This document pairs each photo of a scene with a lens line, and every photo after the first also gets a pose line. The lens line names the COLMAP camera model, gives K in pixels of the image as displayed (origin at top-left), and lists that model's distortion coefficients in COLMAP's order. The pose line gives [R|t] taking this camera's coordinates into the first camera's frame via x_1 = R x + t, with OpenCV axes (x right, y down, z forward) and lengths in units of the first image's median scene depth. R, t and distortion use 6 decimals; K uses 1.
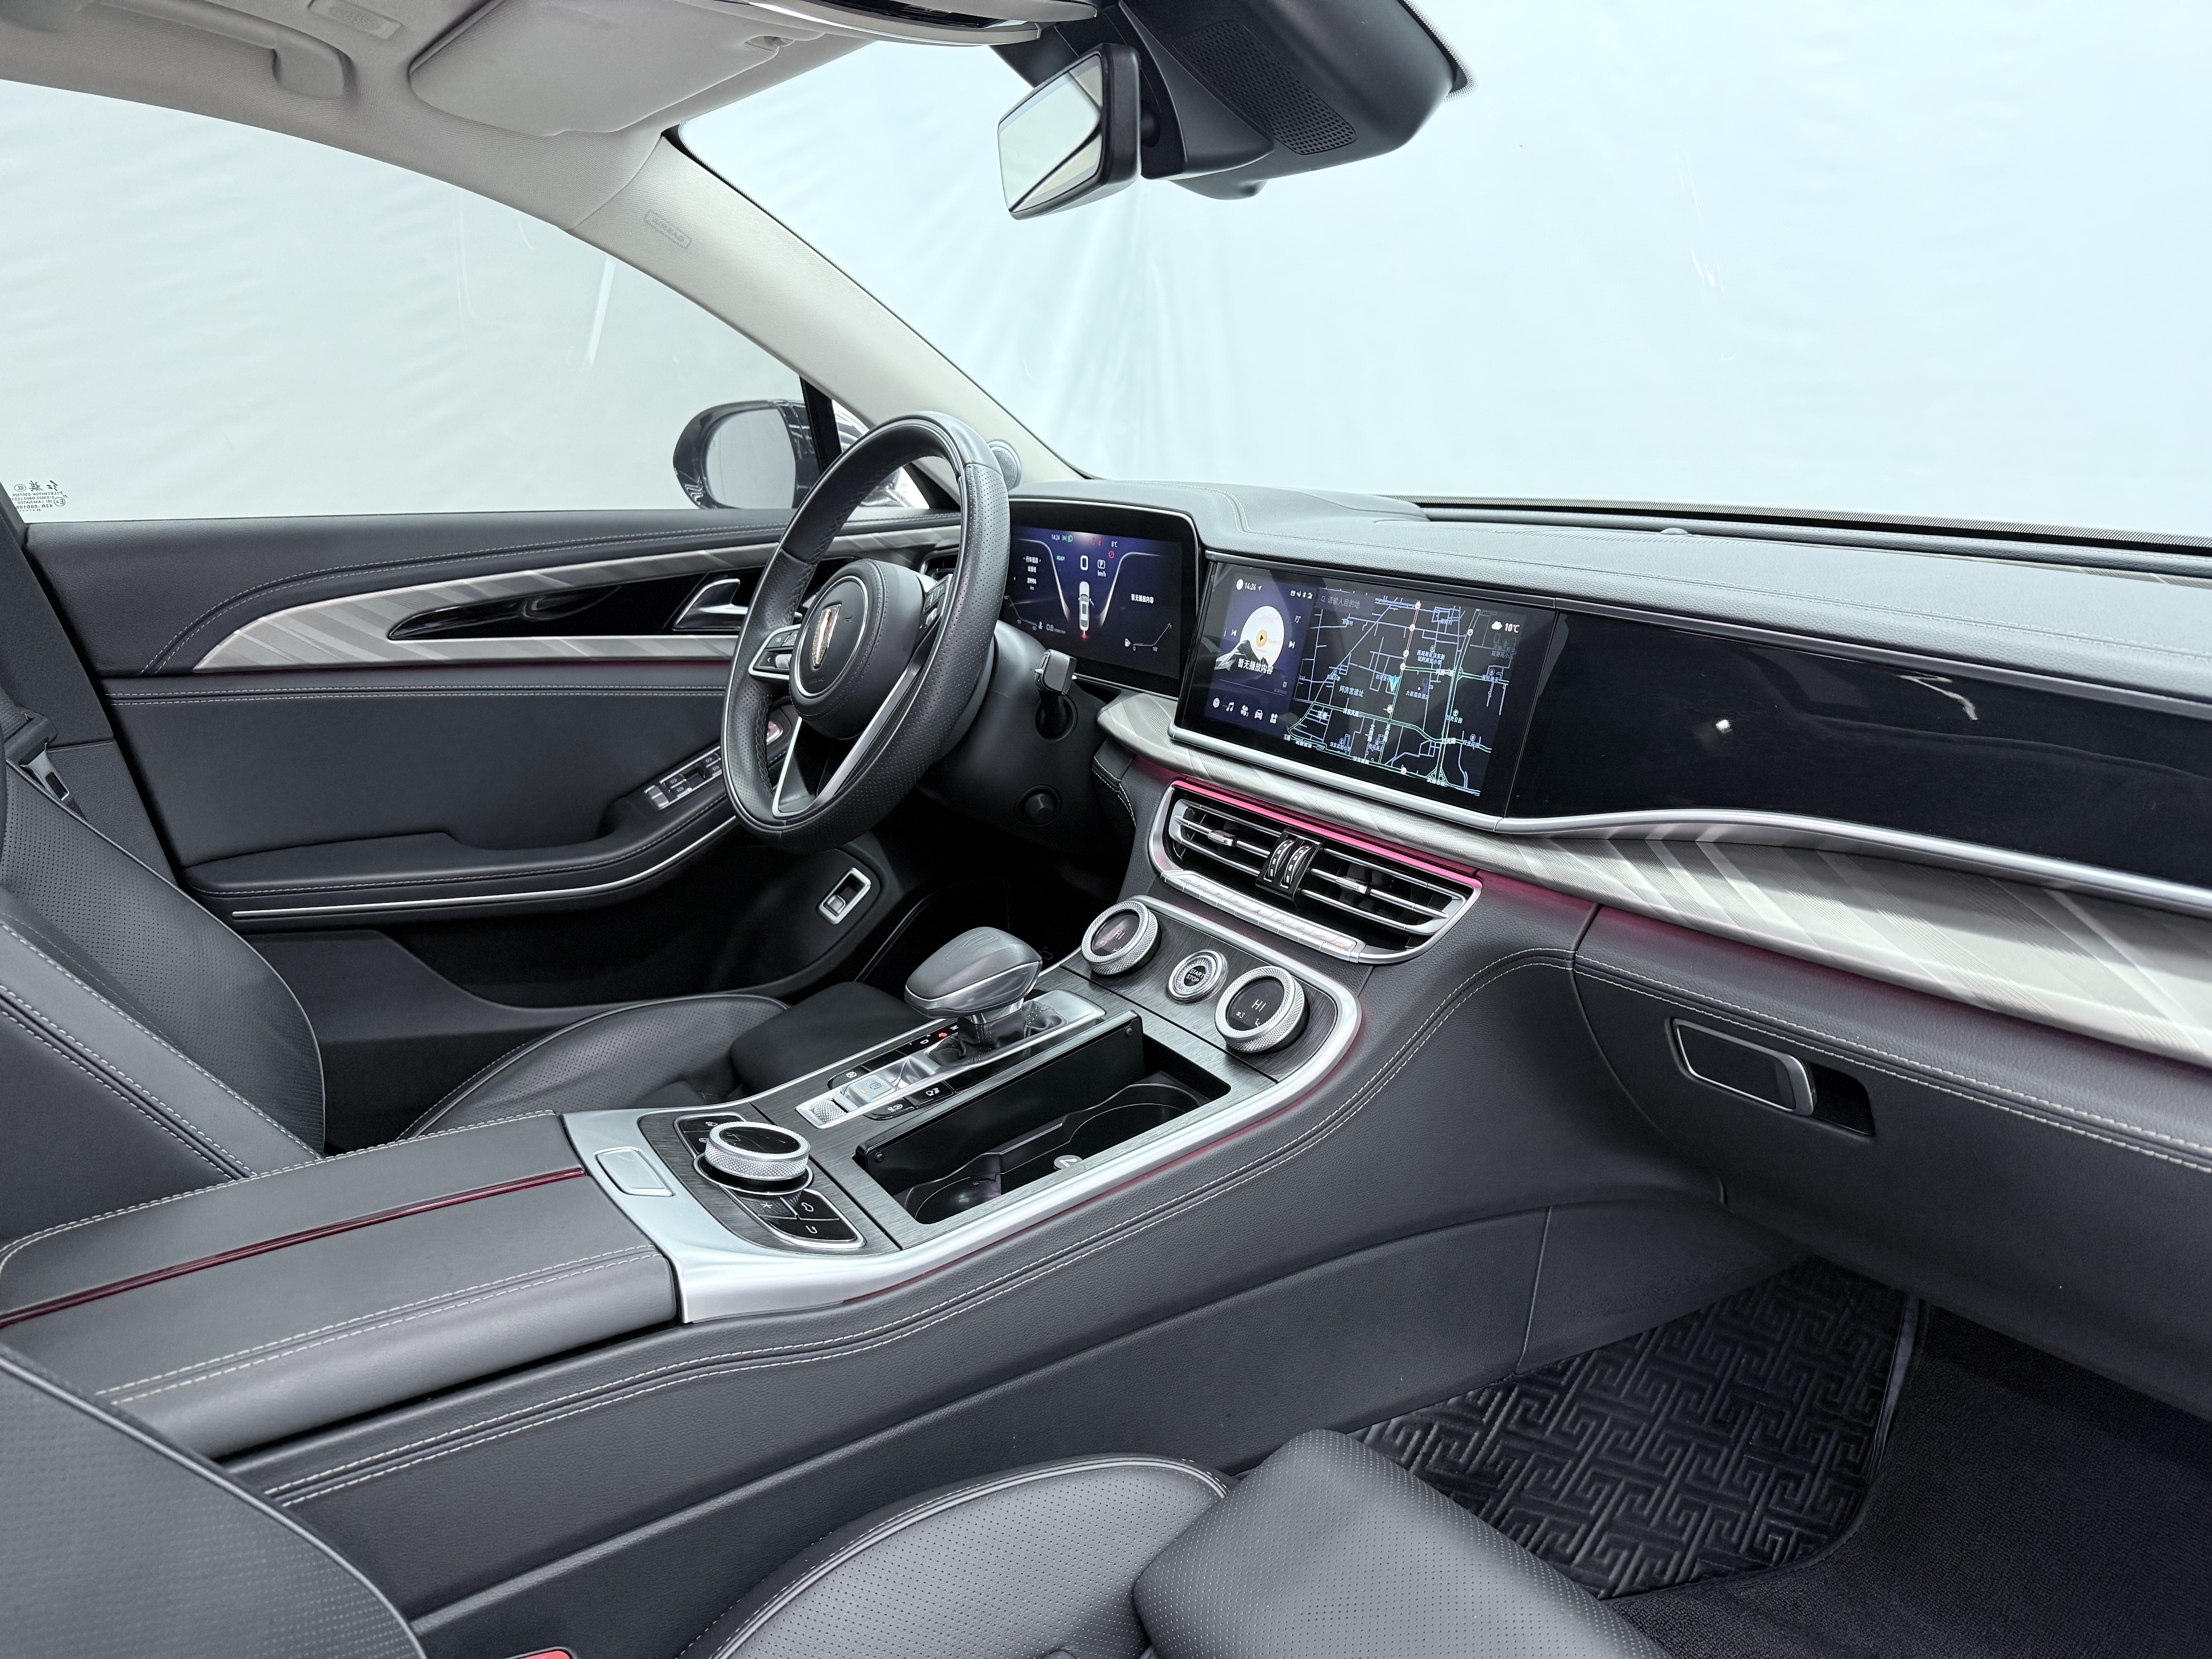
lens RADIAL K [[1569.7, 0, 1106.0], [0, 1569.7, 829.5], [0, 0, 1]] dist [0.015002, -0.042866]
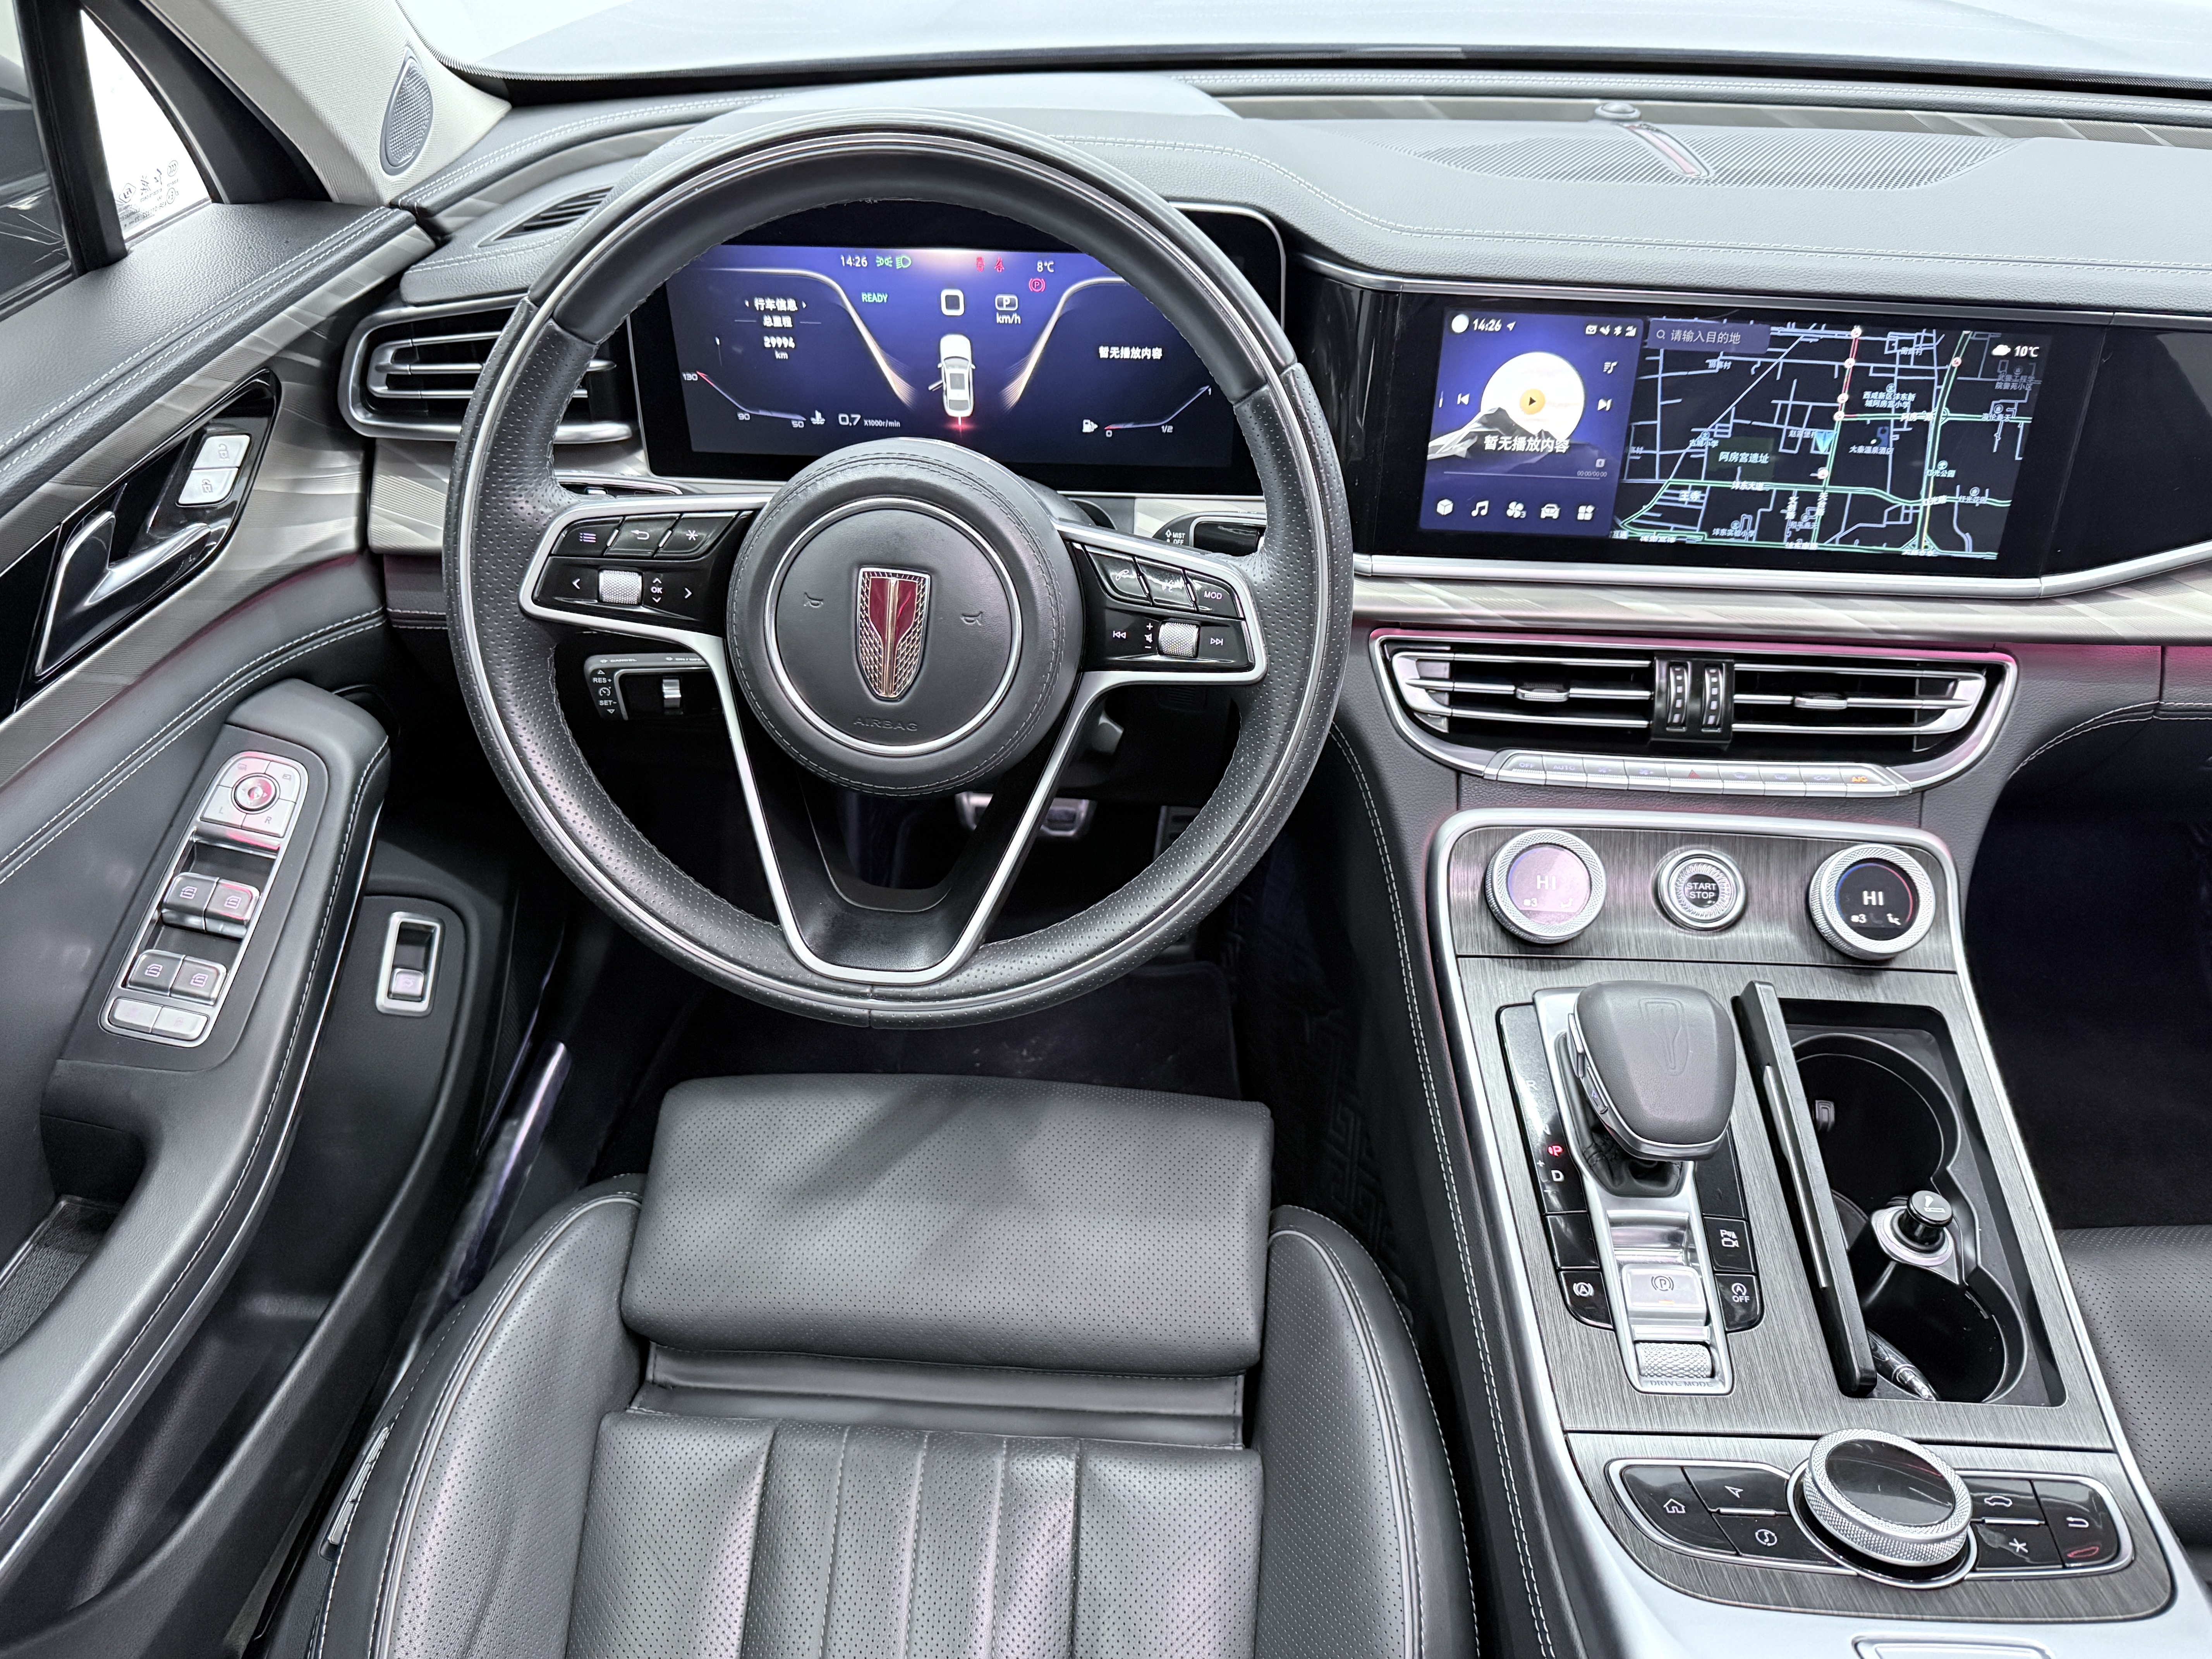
lens RADIAL K [[1569.7, 0, 1106.0], [0, 1569.7, 829.5], [0, 0, 1]] dist [0.015002, -0.042866]
pose [[0.576288, -0.445283, 0.685284, -0.632258], [0.187797, 0.888243, 0.419234, -0.310626], [-0.795377, -0.112905, 0.595507, 0.790538]]
